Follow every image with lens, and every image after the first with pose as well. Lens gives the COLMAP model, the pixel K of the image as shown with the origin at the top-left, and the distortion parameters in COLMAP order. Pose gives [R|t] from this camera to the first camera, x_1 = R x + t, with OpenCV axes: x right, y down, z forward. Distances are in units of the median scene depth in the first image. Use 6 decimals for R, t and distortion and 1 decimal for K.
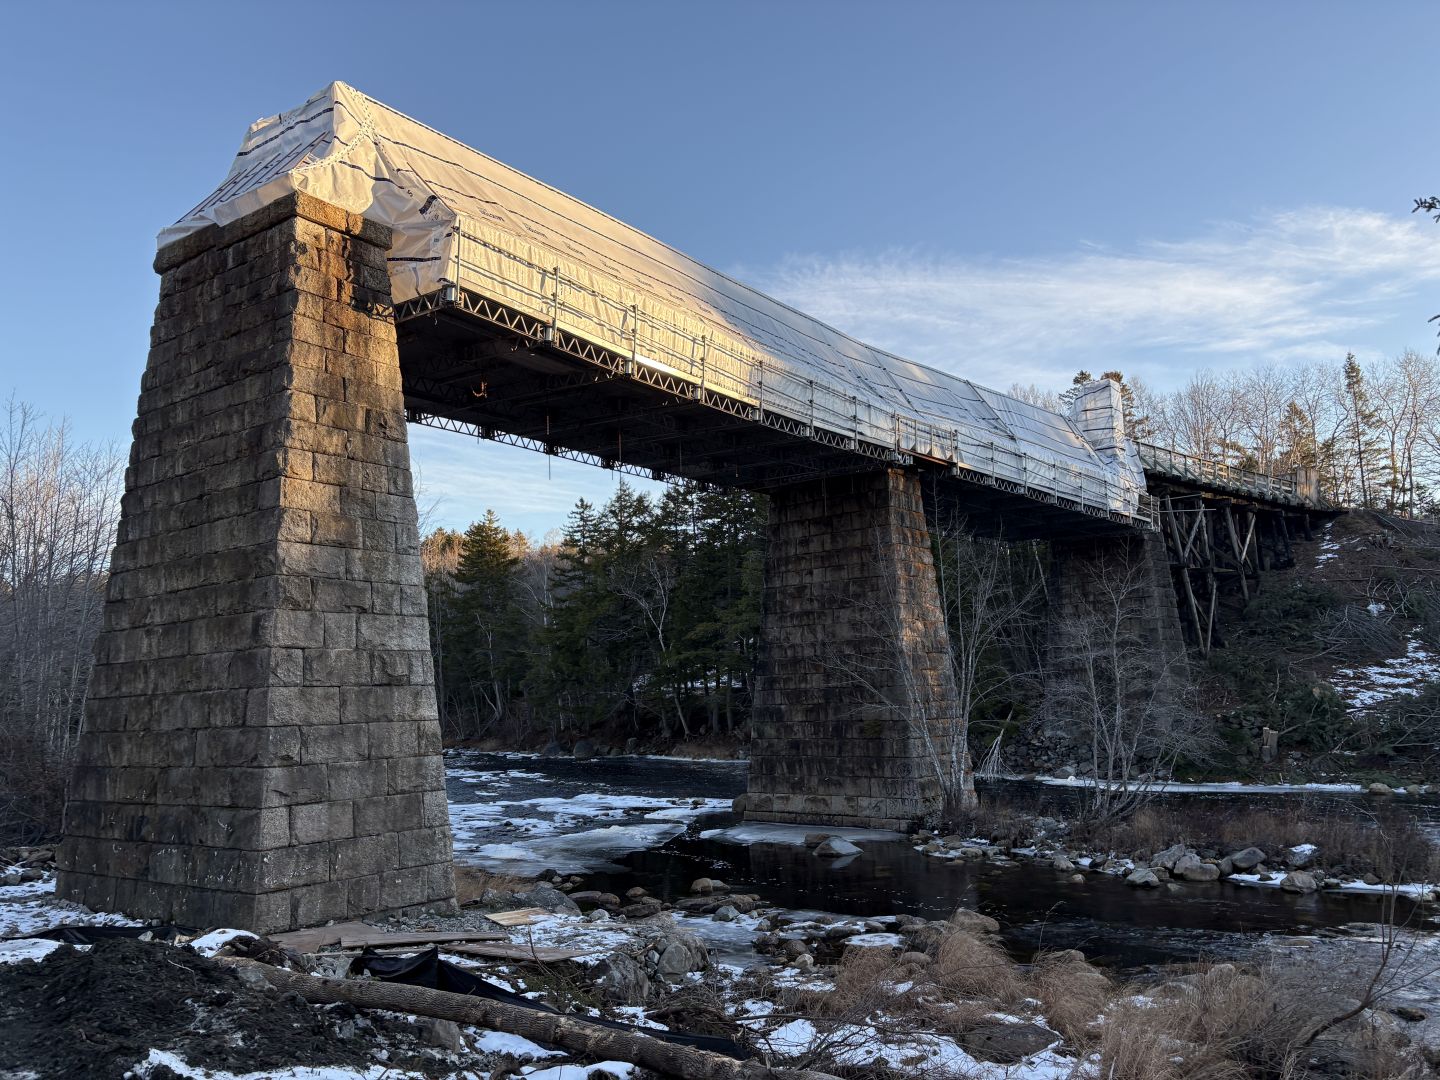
lens RADIAL K [[1102.5, 0, 732.2], [0, 1102.5, 551.6], [0, 0, 1]] dist [0.026030, -0.006385]
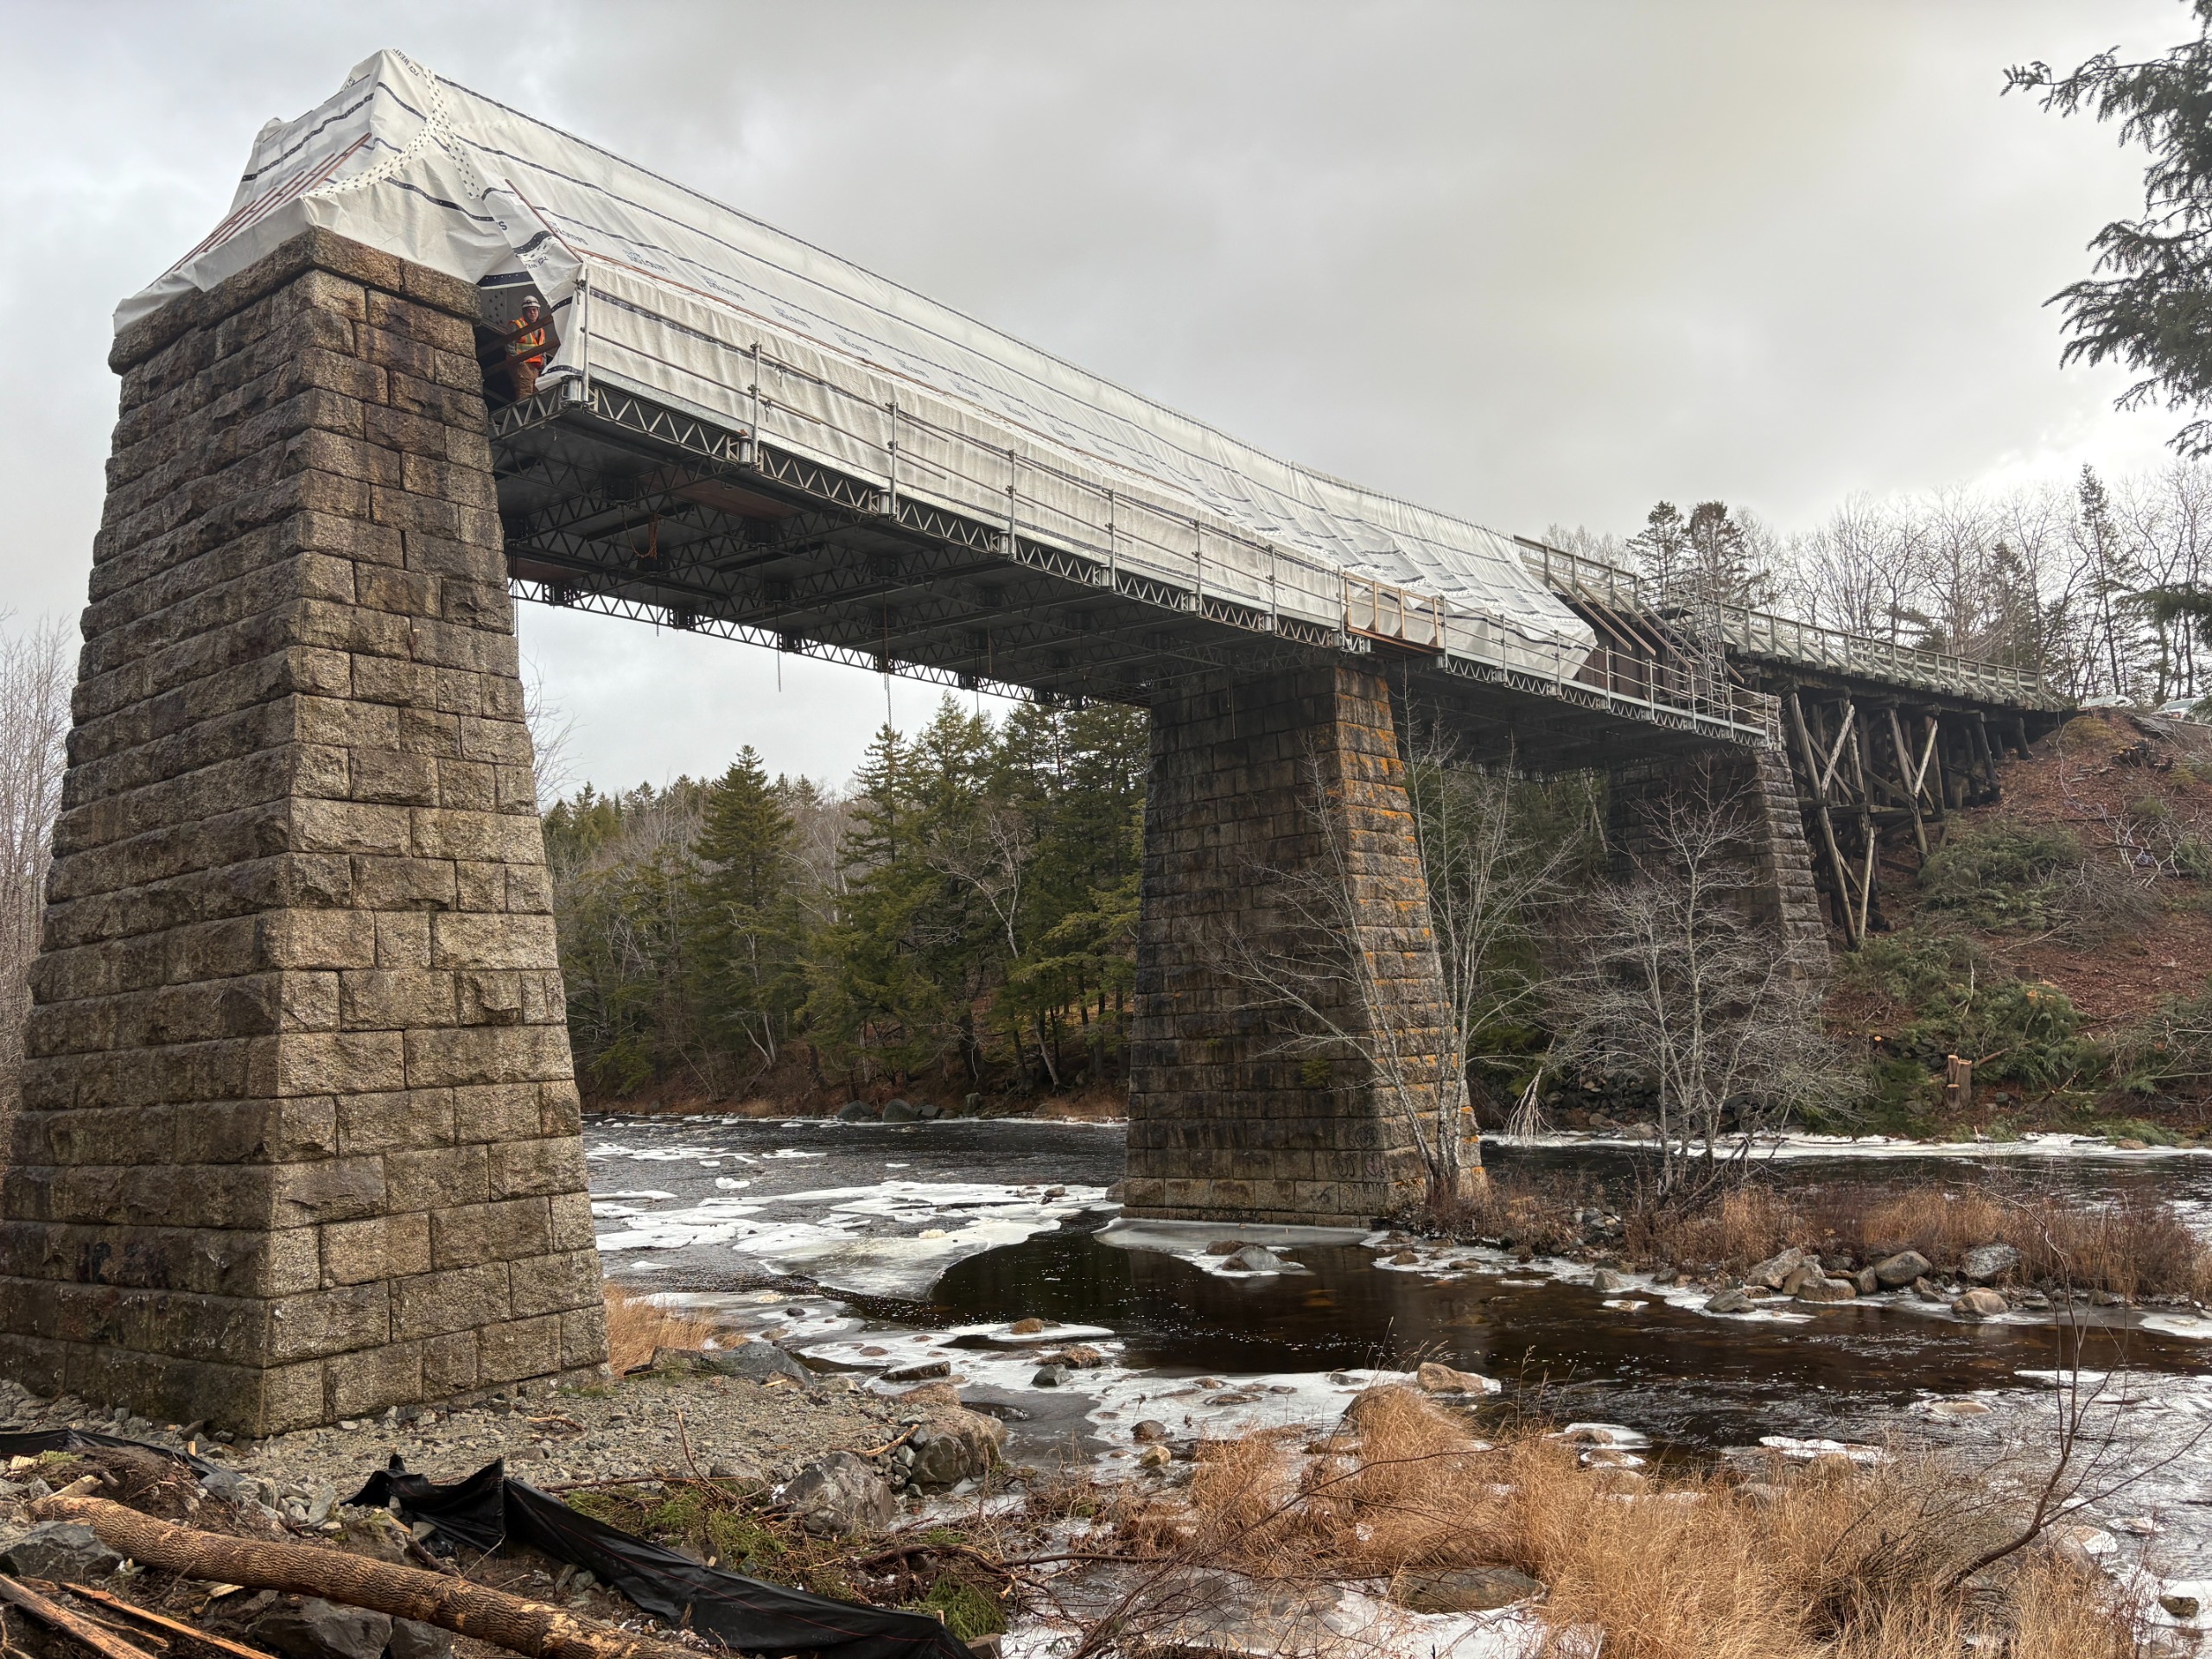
lens RADIAL K [[1693.5, 0, 1117.1], [0, 1693.5, 842.1], [0, 0, 1]] dist [0.026030, -0.006385]
pose [[0.999520, -0.025713, -0.017306, 0.042486], [0.026107, 0.999395, 0.022969, 0.003635], [0.016705, -0.023410, 0.999586, 0.038351]]
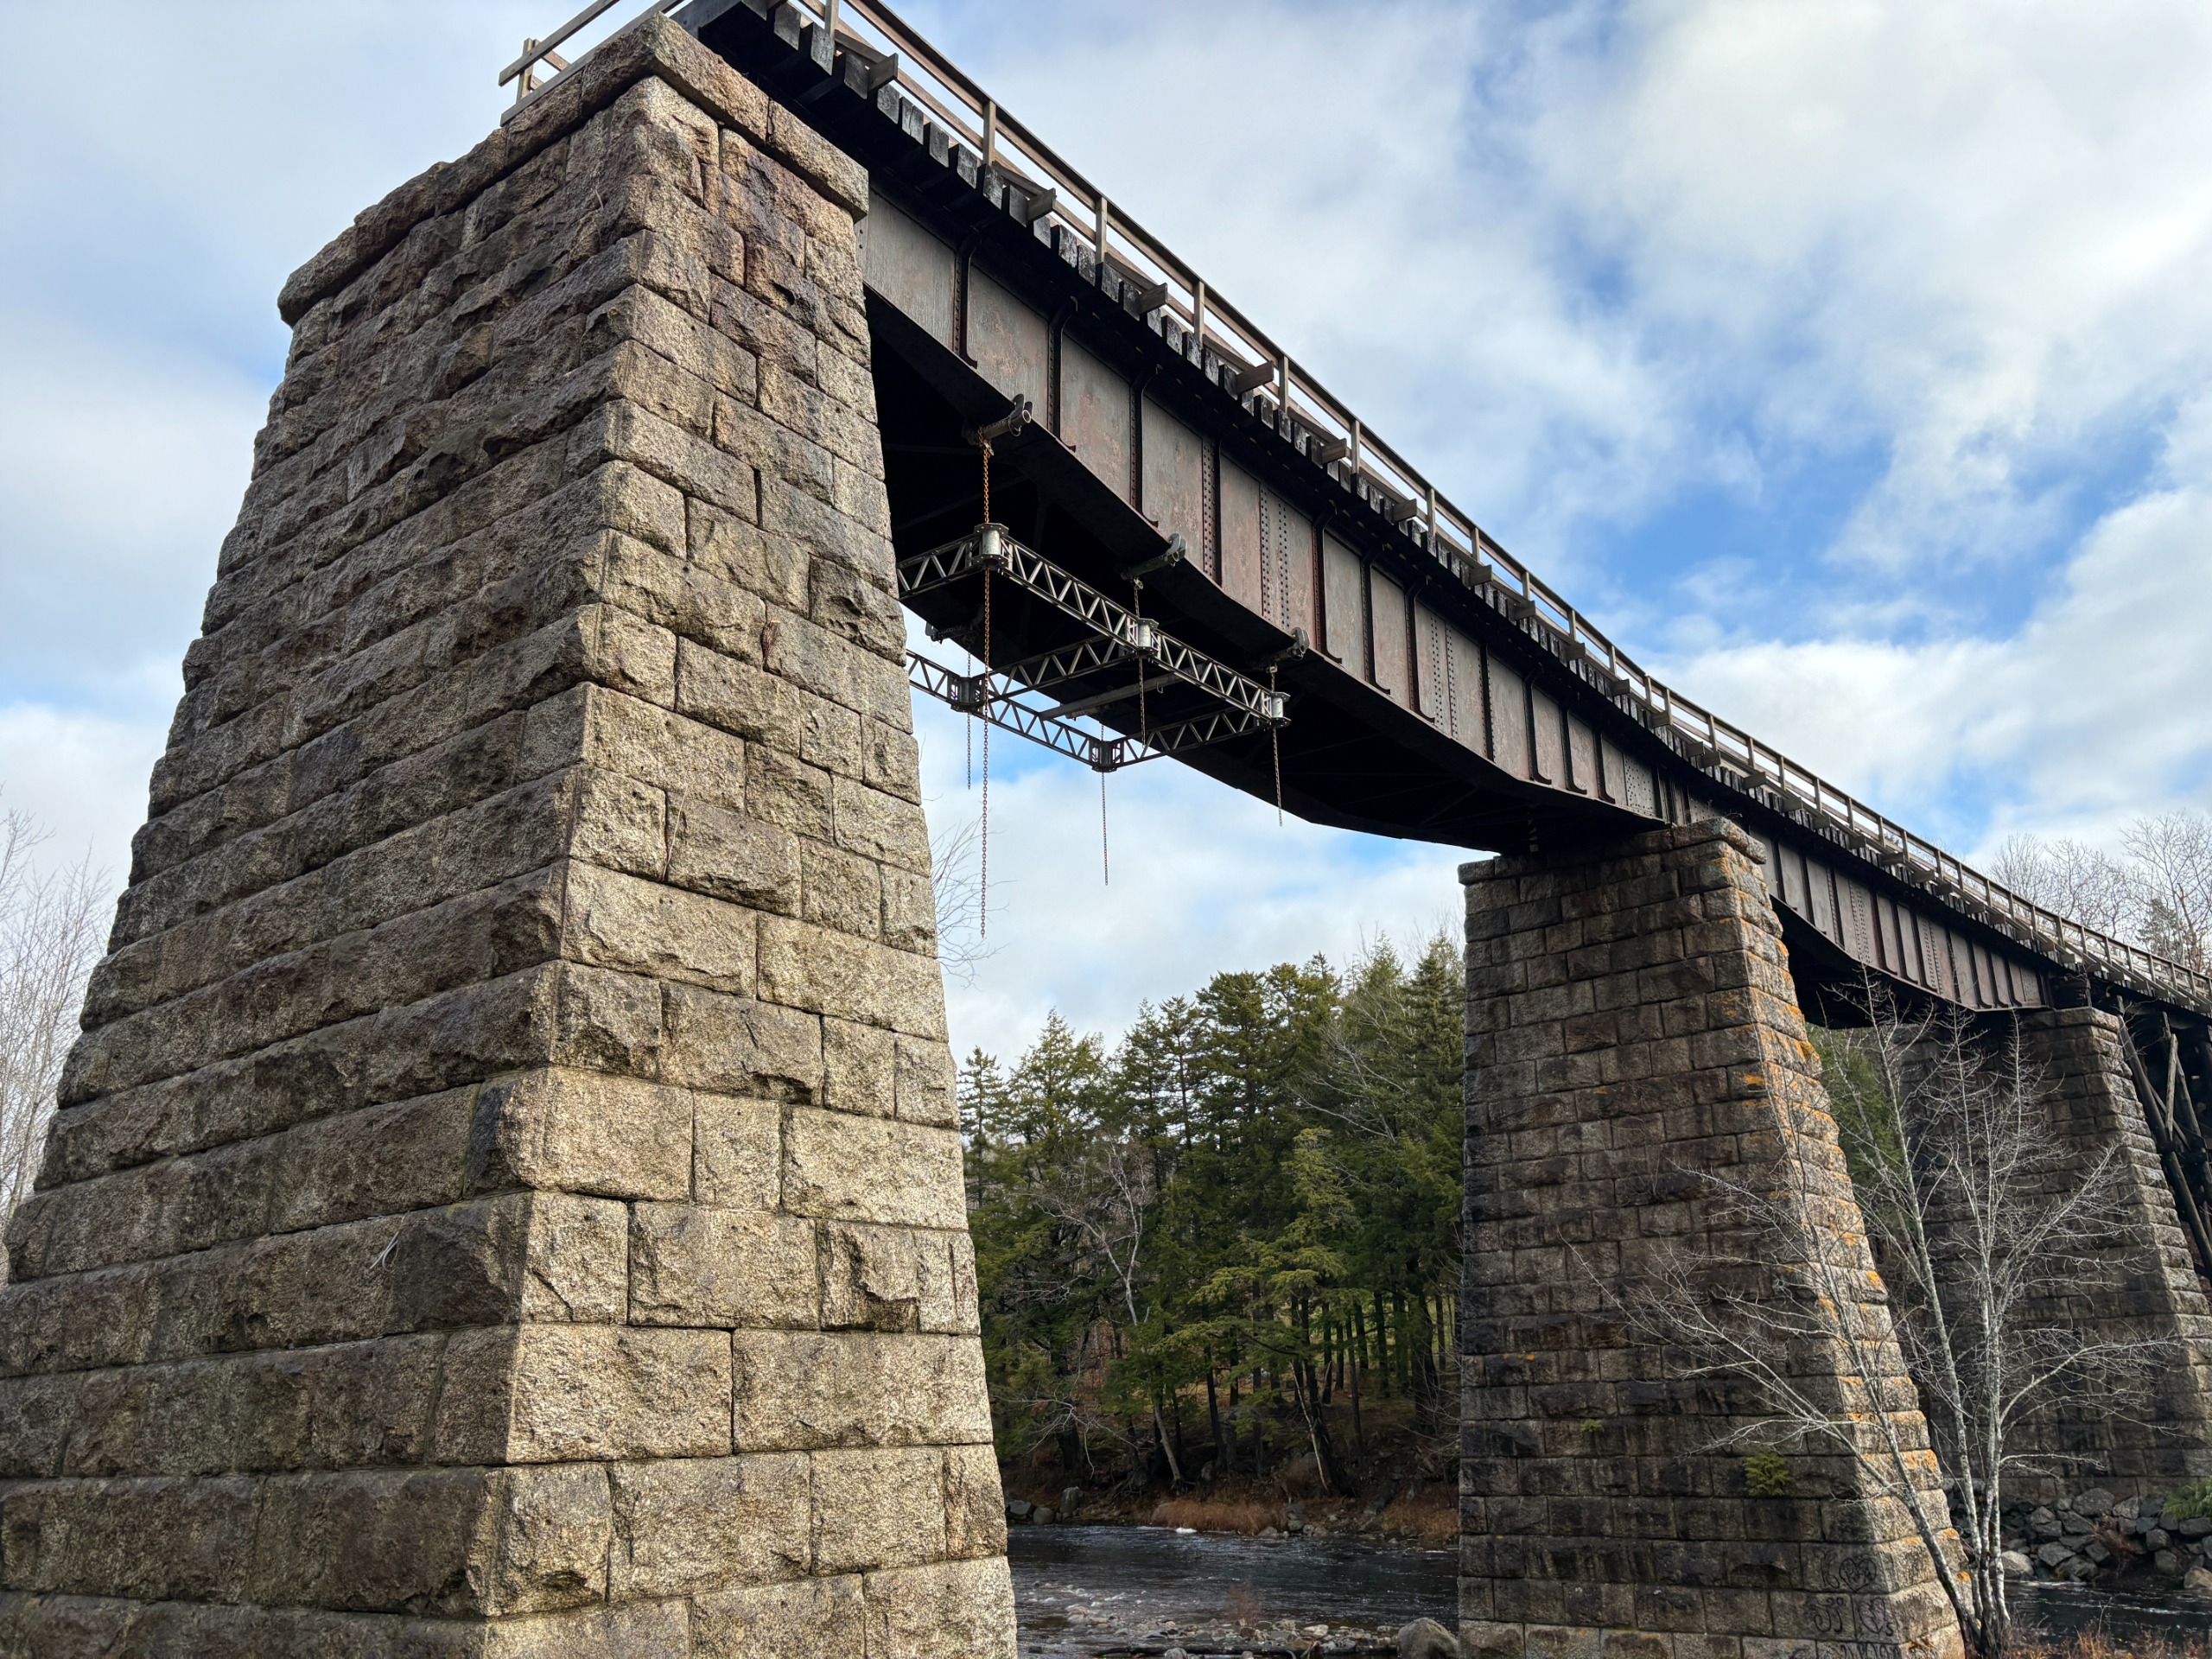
lens RADIAL K [[1693.5, 0, 1111.1], [0, 1693.5, 838.9], [0, 0, 1]] dist [0.026030, -0.006385]
pose [[0.999831, -0.003449, -0.018033, -0.158823], [-0.000130, 0.980840, -0.194816, 0.052947], [0.018359, 0.194786, 0.980674, 0.335419]]
